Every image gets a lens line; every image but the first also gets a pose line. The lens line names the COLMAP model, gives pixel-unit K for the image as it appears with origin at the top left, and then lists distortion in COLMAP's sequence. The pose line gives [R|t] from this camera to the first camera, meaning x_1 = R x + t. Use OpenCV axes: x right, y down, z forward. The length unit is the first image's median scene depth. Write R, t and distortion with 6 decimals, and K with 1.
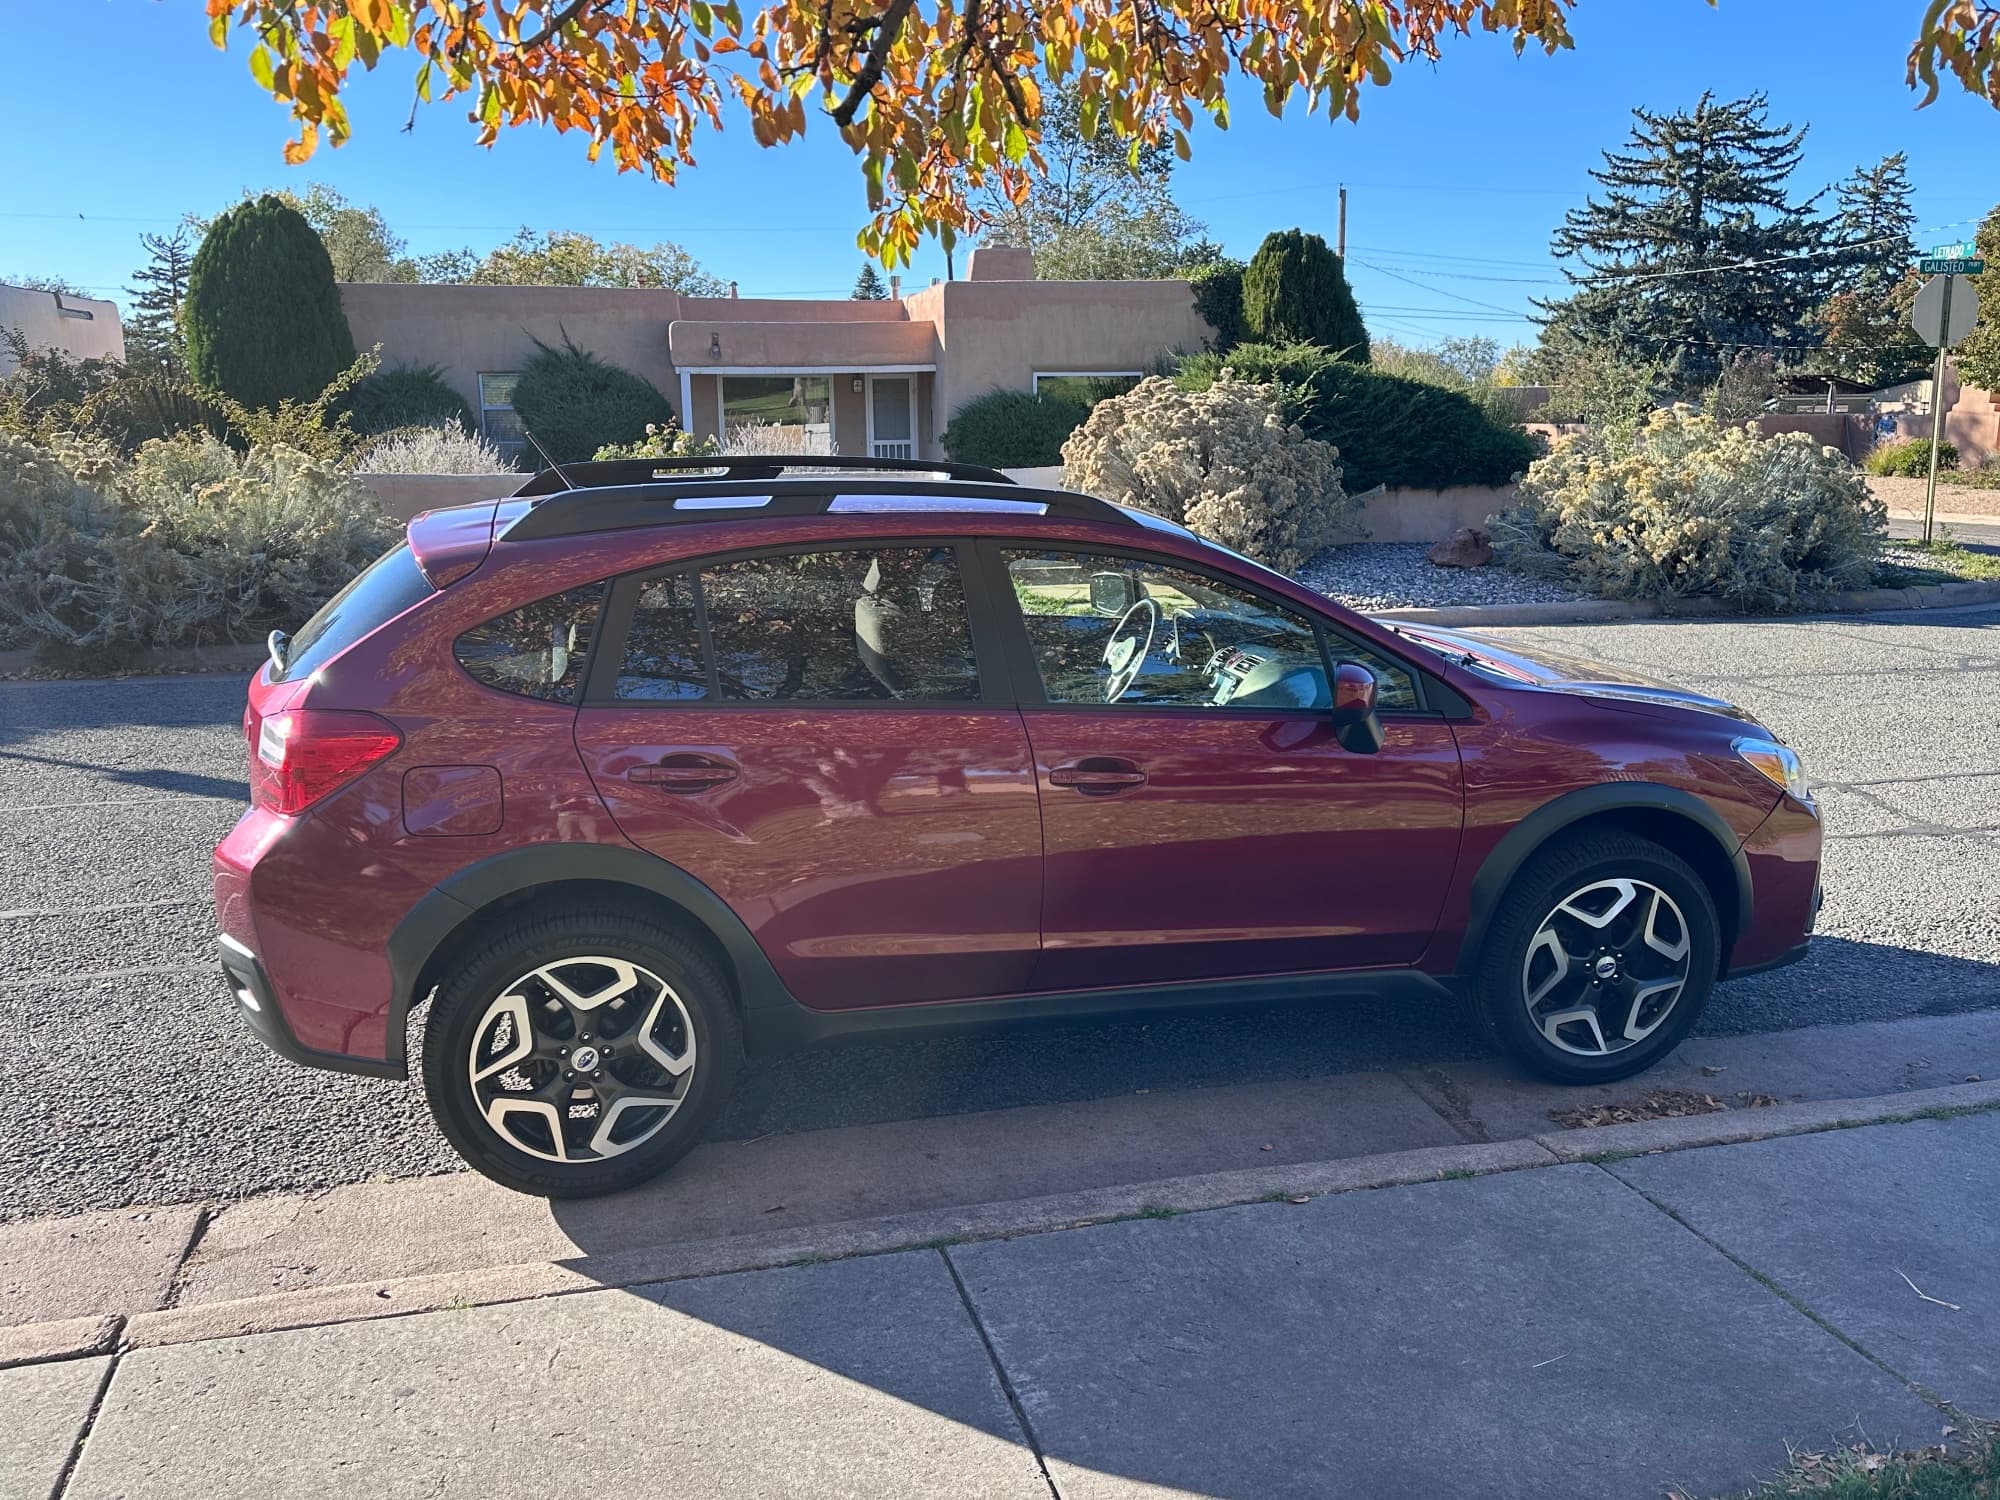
lens RADIAL K [[1673.8, 0, 994.7], [0, 1673.8, 748.2], [0, 0, 1]] dist [0.061616, -0.101870]
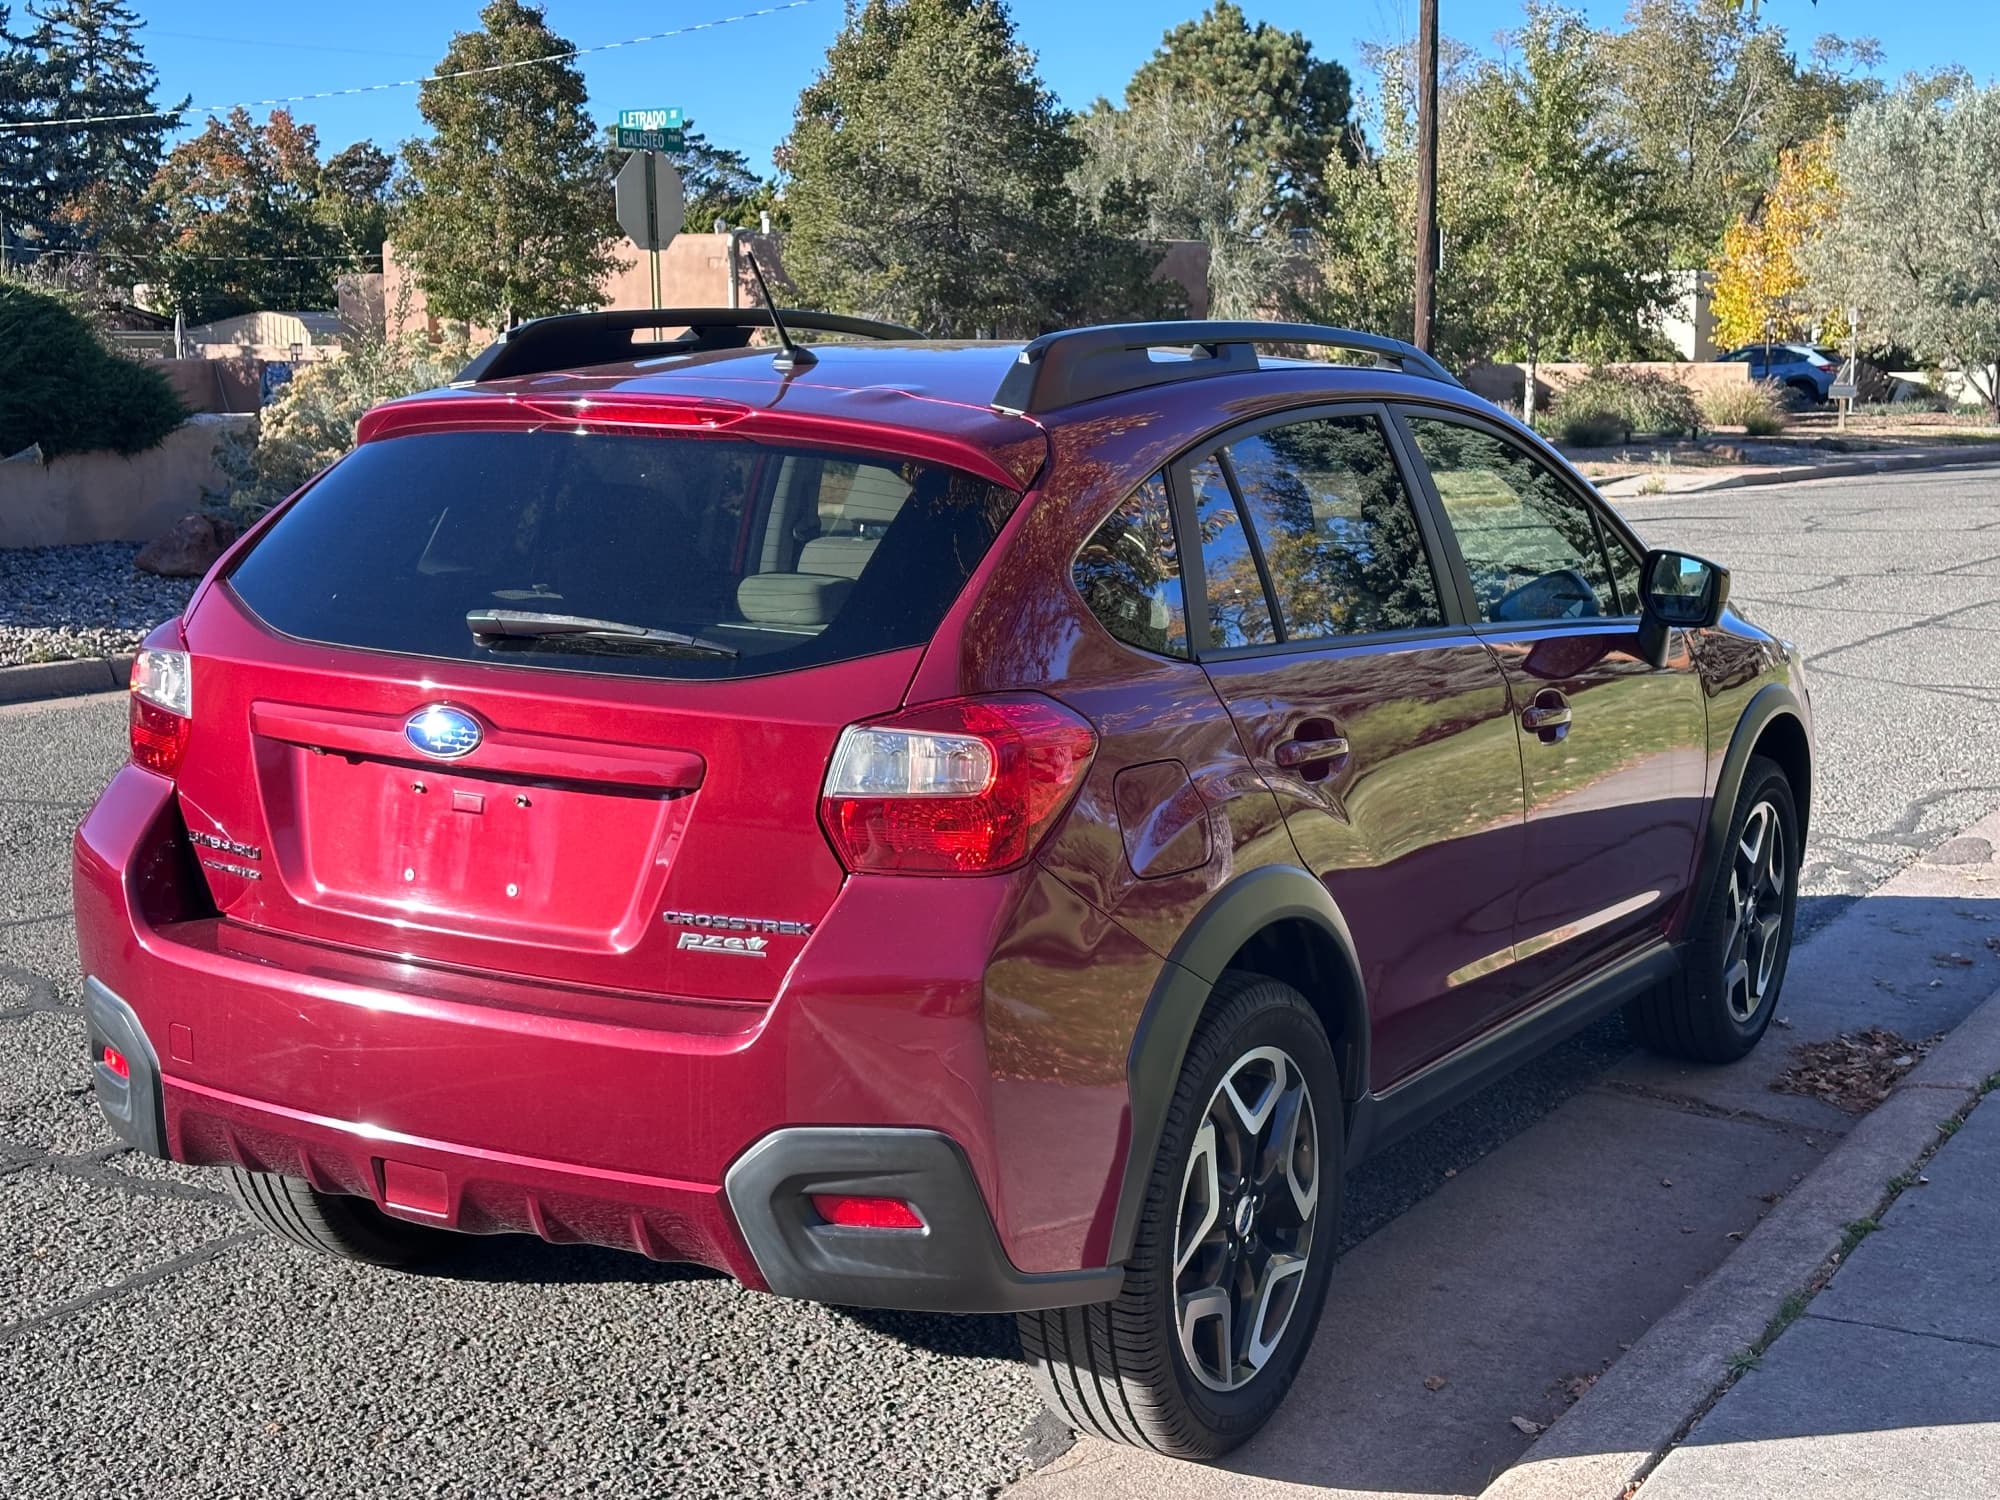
lens RADIAL K [[2801.0, 0, 1005.7], [0, 2801.0, 745.5], [0, 0, 1]] dist [0.263300, -0.612804]
pose [[0.702364, -0.098595, 0.704957, -0.893291], [0.144483, 0.989492, -0.005562, 0.002113], [-0.697001, 0.105761, 0.709228, 0.244168]]
